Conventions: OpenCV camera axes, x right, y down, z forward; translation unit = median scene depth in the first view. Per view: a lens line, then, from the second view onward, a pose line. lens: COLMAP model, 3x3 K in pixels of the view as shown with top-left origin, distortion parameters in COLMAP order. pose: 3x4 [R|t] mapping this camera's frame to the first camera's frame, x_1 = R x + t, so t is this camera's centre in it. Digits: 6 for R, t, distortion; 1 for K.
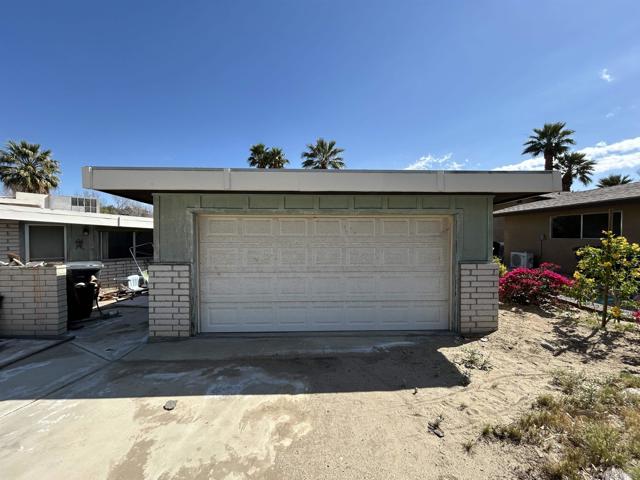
lens RADIAL K [[258.0, 0, 319.1], [0, 258.0, 239.0], [0, 0, 1]] dist [0.004367, 0.000595]
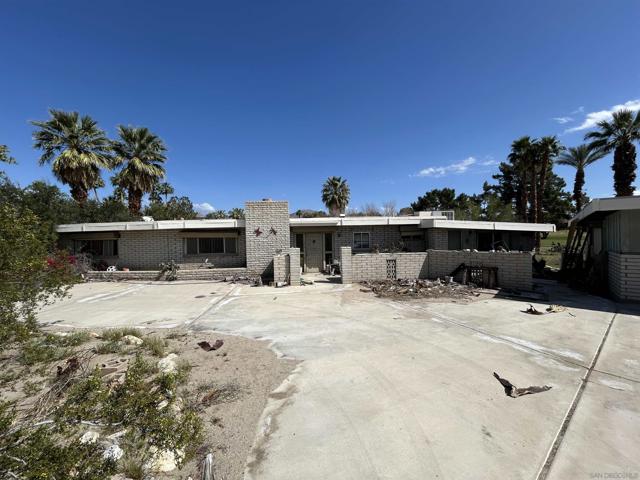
lens RADIAL K [[258.0, 0, 320.8], [0, 258.0, 240.0], [0, 0, 1]] dist [0.004367, 0.000595]
pose [[0.752888, -0.006909, -0.658112, -0.168092], [0.018261, 0.999779, 0.010395, -0.006145], [0.657895, -0.019844, 0.752848, -0.241592]]
